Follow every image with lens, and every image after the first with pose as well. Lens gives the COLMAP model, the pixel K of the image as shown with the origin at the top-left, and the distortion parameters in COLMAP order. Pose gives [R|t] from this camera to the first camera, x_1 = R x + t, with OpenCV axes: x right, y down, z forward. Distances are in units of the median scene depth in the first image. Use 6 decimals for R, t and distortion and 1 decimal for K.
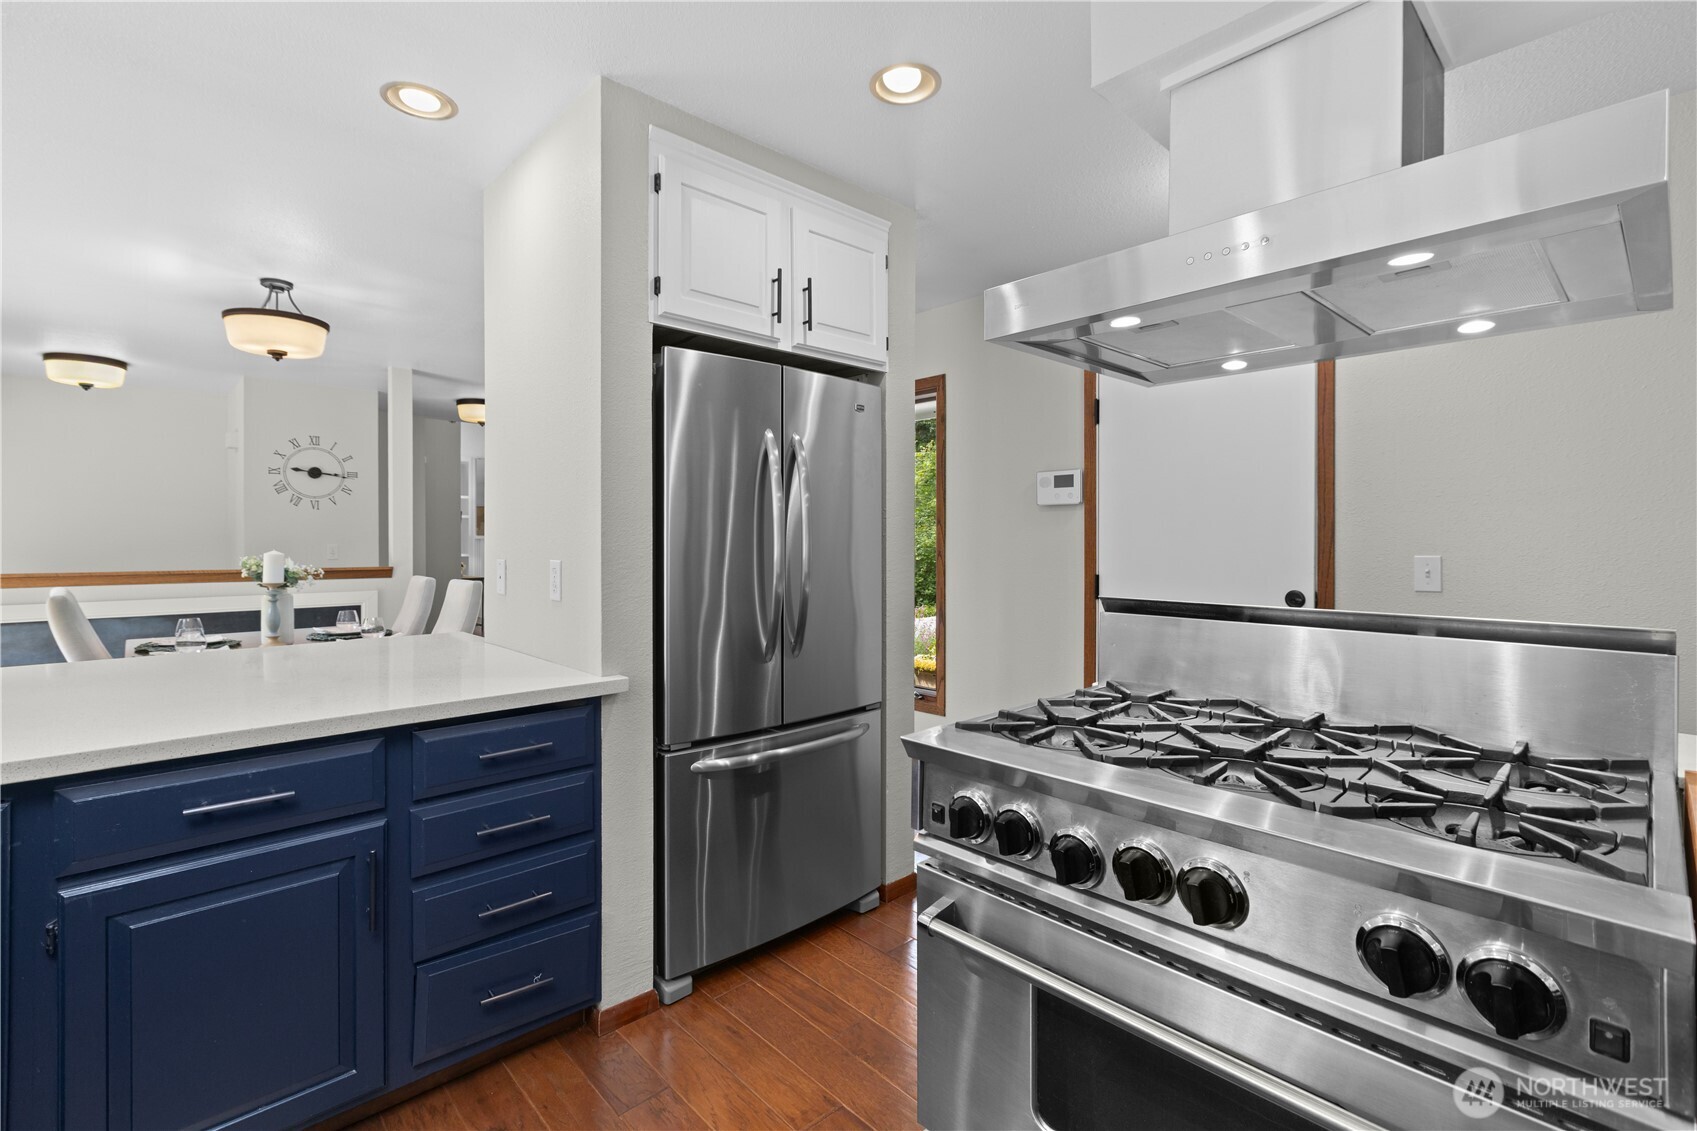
lens RADIAL K [[756.4, 0, 840.7], [0, 756.4, 551.2], [0, 0, 1]] dist [-0.003444, -0.000406]
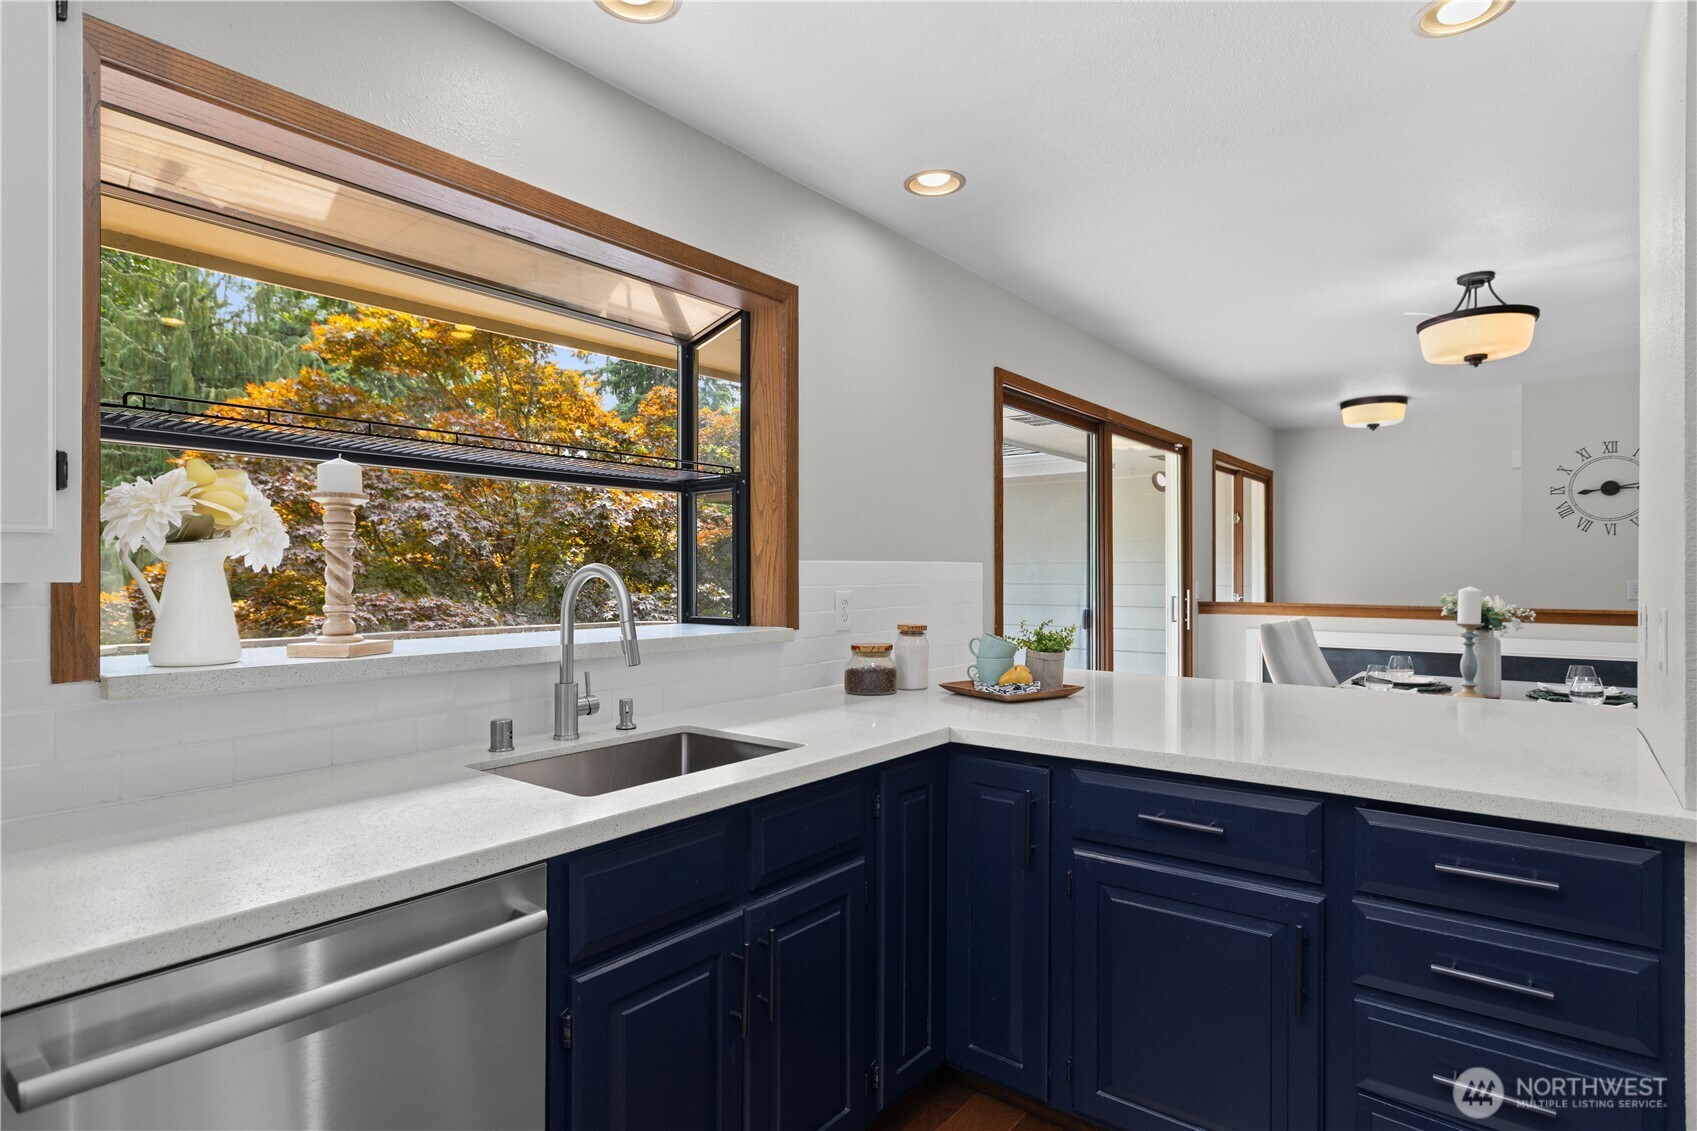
lens RADIAL K [[879.3, 0, 841.4], [0, 879.3, 567.2], [0, 0, 1]] dist [0.000176, 0.000119]
pose [[0.156499, -0.005041, -0.987665, 0.130488], [-0.017810, 0.999810, -0.007925, -0.001659], [0.987518, 0.018831, 0.156379, 0.126396]]
